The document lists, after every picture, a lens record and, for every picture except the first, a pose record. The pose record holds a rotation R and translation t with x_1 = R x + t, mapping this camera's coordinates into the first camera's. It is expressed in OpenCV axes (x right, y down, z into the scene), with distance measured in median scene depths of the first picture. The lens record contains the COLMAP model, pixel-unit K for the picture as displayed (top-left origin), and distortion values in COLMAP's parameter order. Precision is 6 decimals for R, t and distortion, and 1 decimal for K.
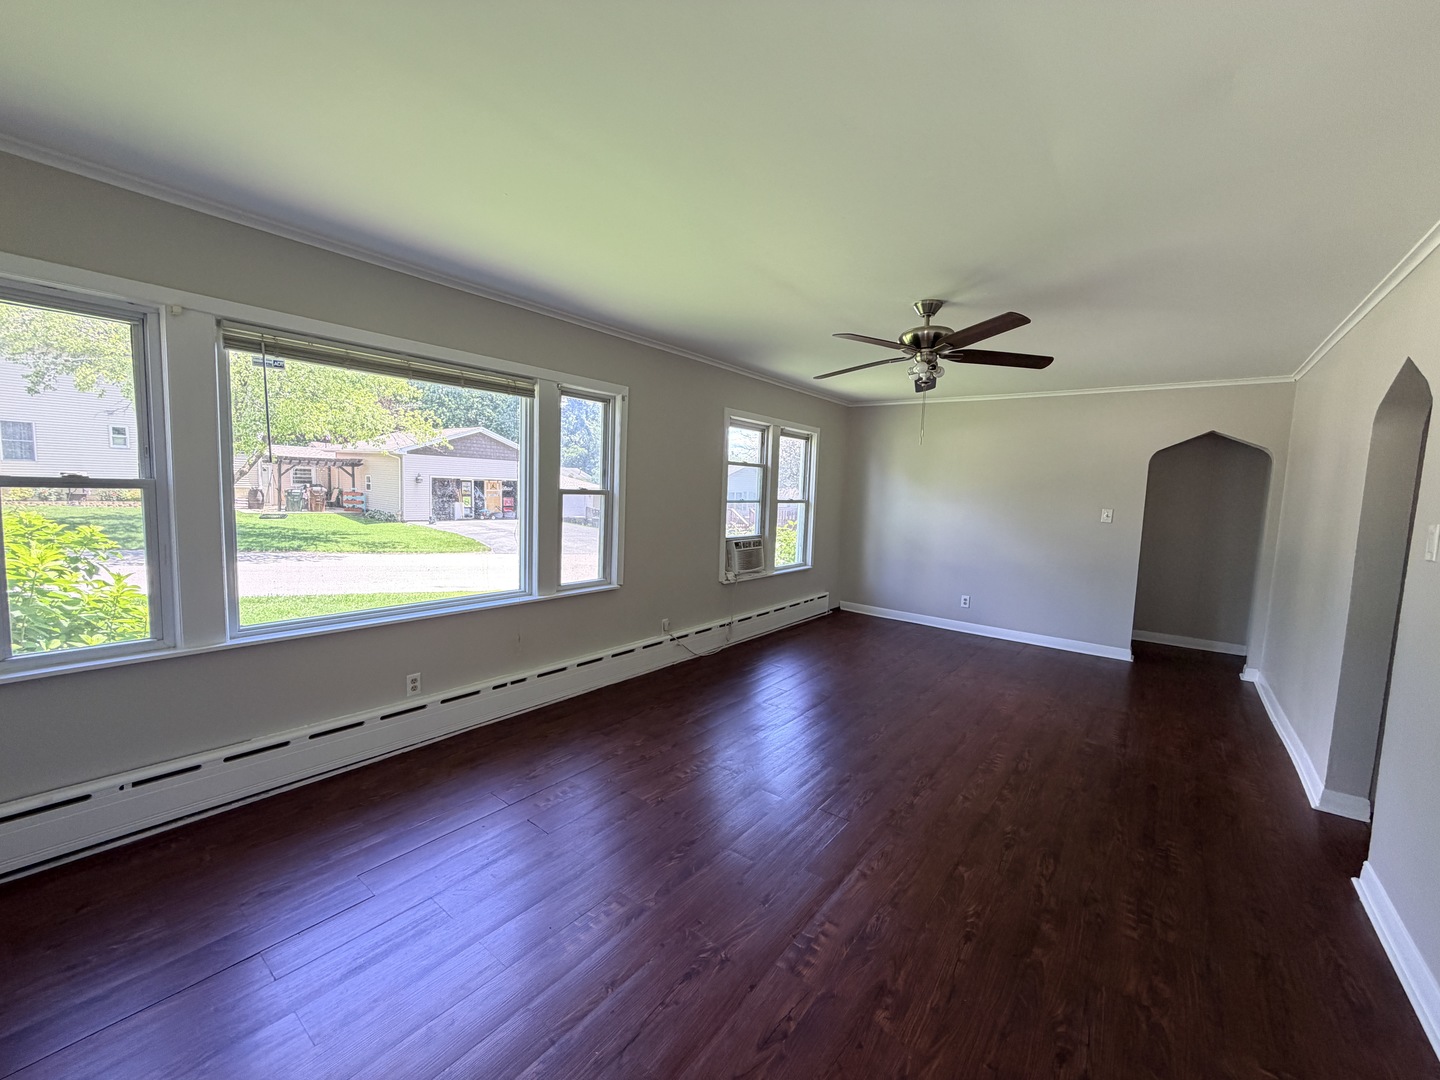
lens RADIAL K [[577.1, 0, 718.3], [0, 577.1, 540.1], [0, 0, 1]] dist [-0.003203, 0.000702]
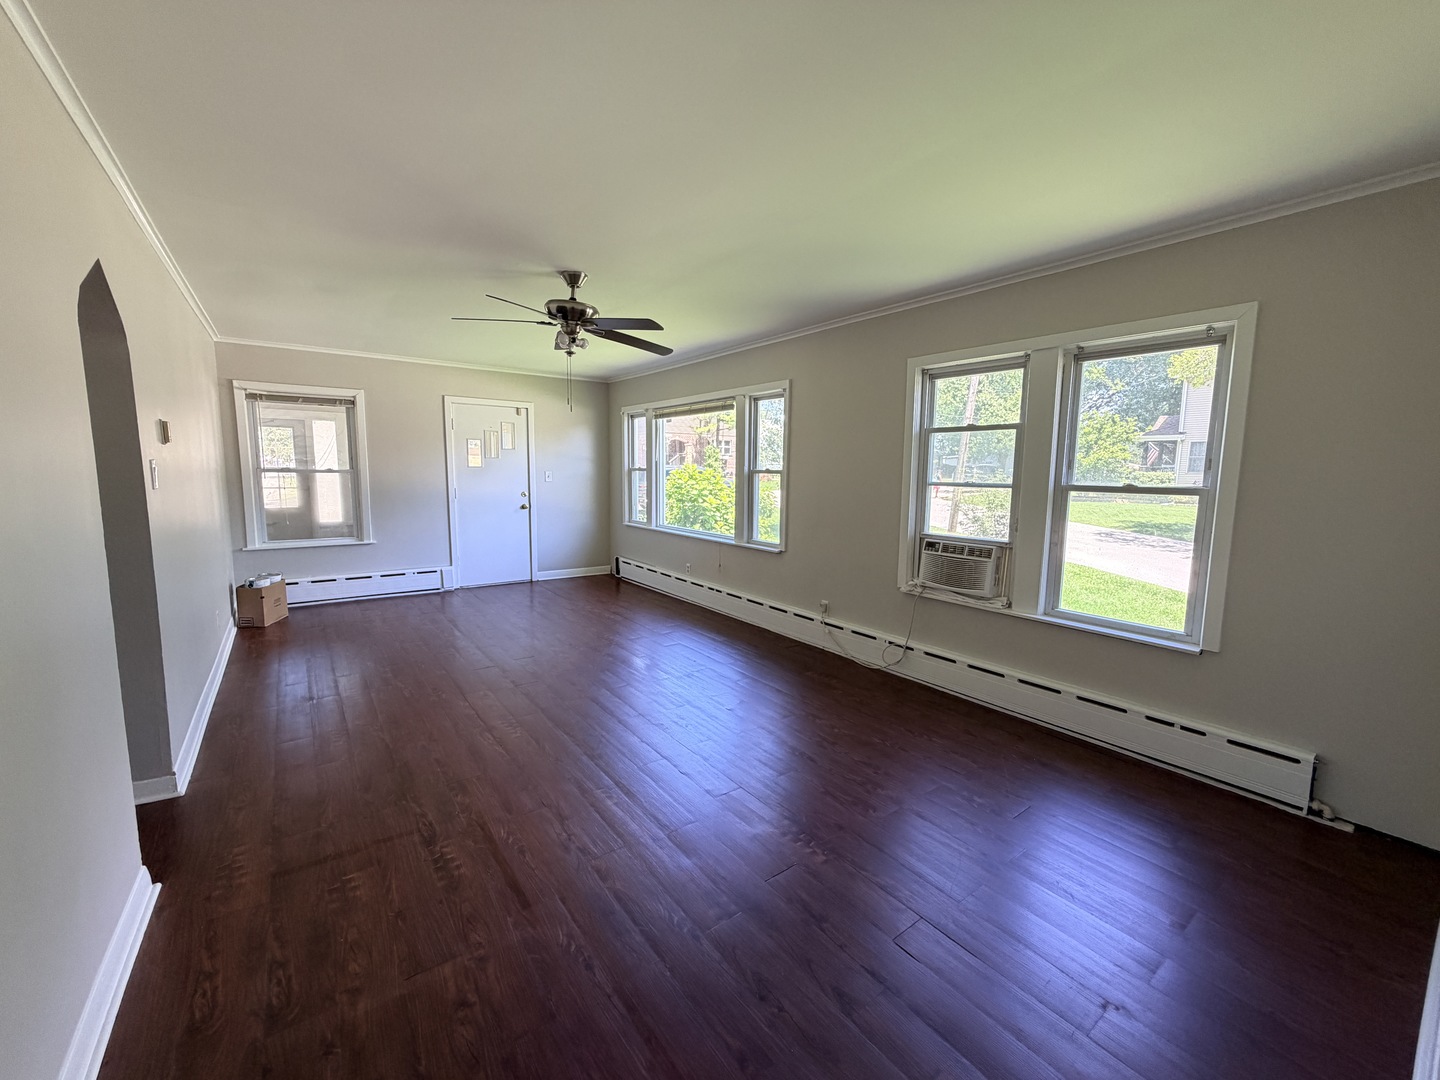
lens RADIAL K [[577.1, 0, 718.1], [0, 577.1, 538.2], [0, 0, 1]] dist [-0.003203, 0.000702]
pose [[-0.267410, 0.090190, -0.959353, 1.410889], [-0.095925, 0.988173, 0.119637, -0.108508], [0.958796, 0.124018, -0.255596, 1.672137]]
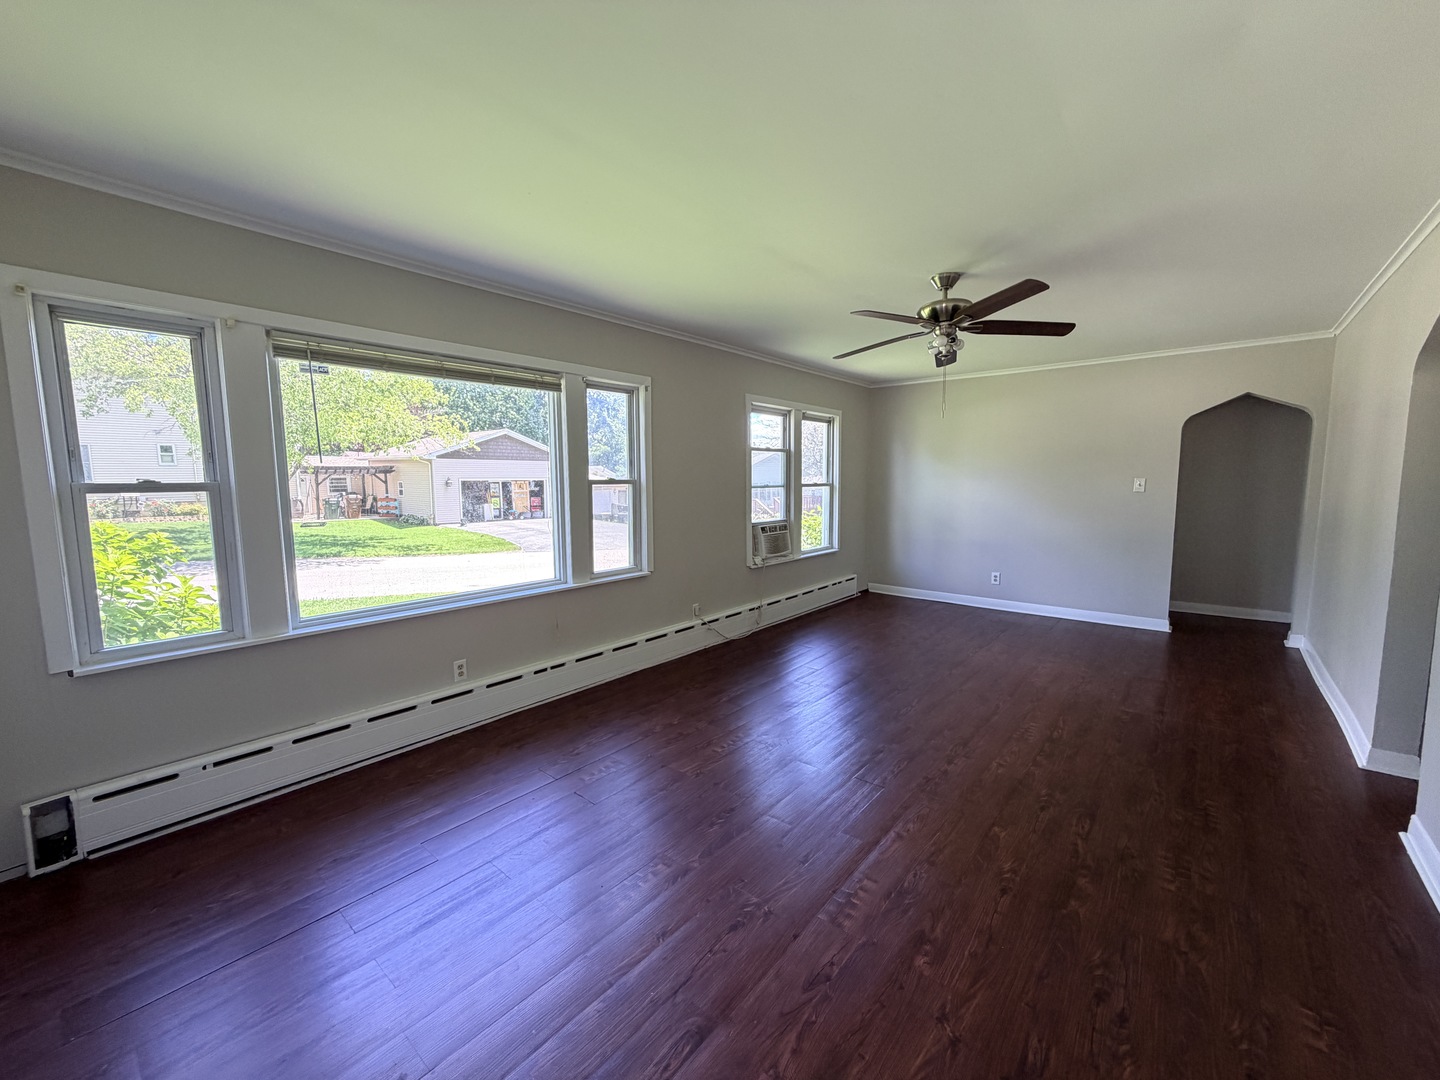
lens RADIAL K [[577.1, 0, 717.9], [0, 577.1, 539.8], [0, 0, 1]] dist [-0.003203, 0.000702]
pose [[0.998233, -0.038740, -0.045059, -0.004012], [0.039314, 0.999156, 0.011927, 0.019798], [0.044559, -0.013678, 0.998913, -0.025780]]
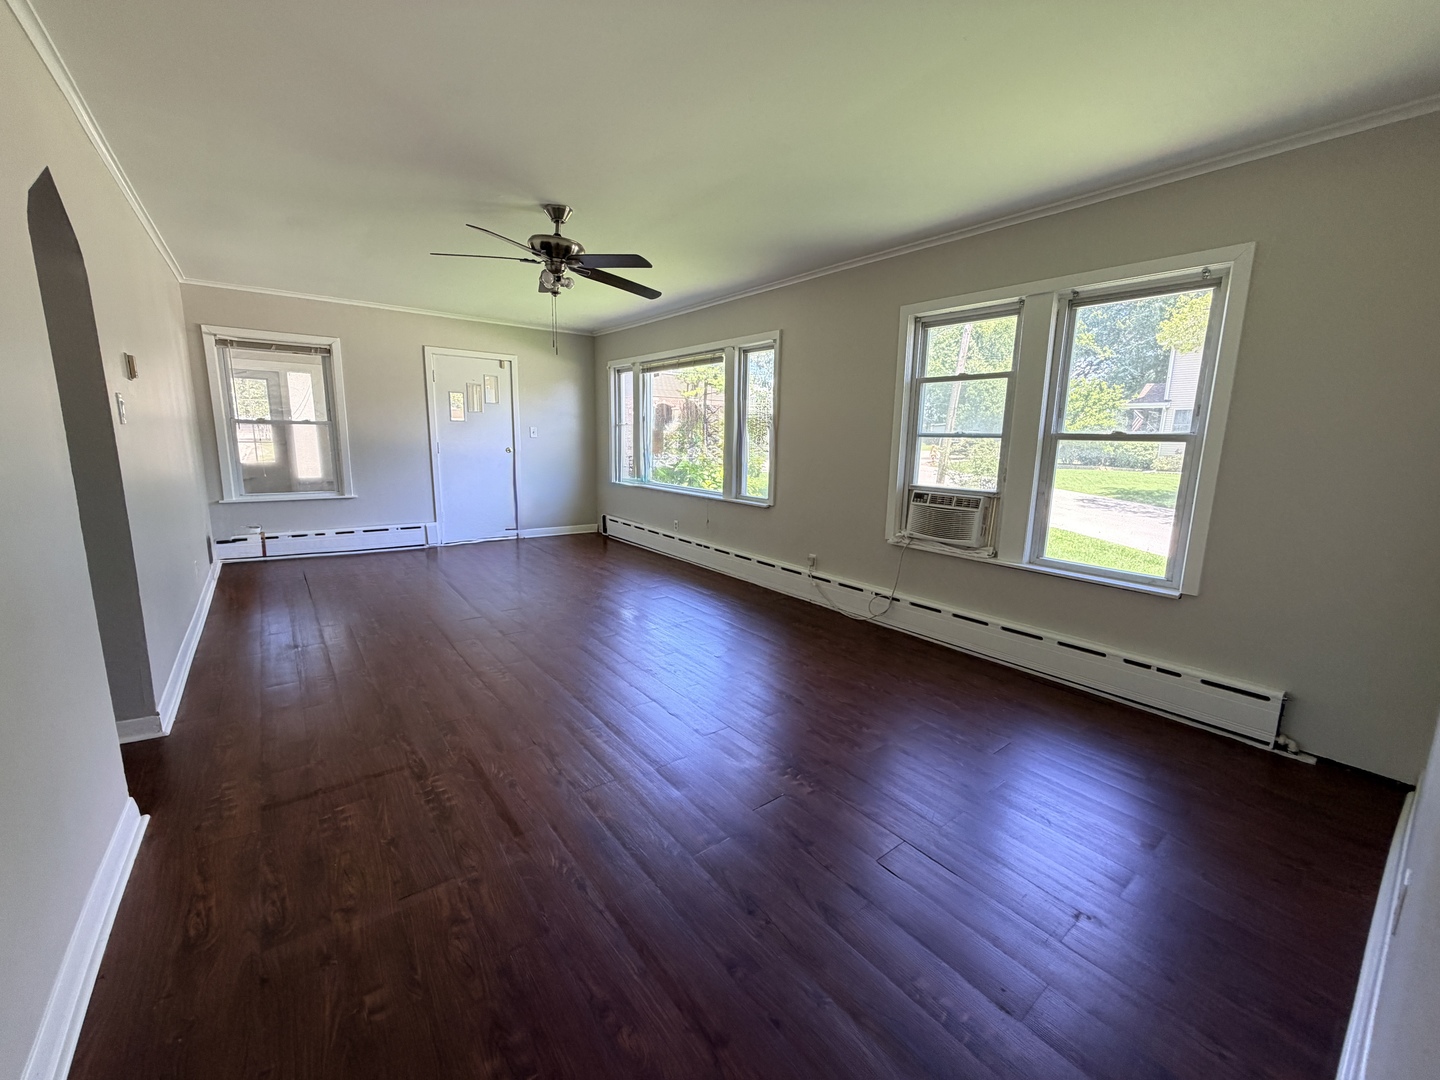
lens RADIAL K [[577.1, 0, 718.0], [0, 577.1, 538.4], [0, 0, 1]] dist [-0.003203, 0.000702]
pose [[-0.246079, 0.143714, -0.958536, 1.410561], [-0.104066, 0.979312, 0.173545, -0.070005], [0.963647, 0.142457, -0.226033, 1.671596]]
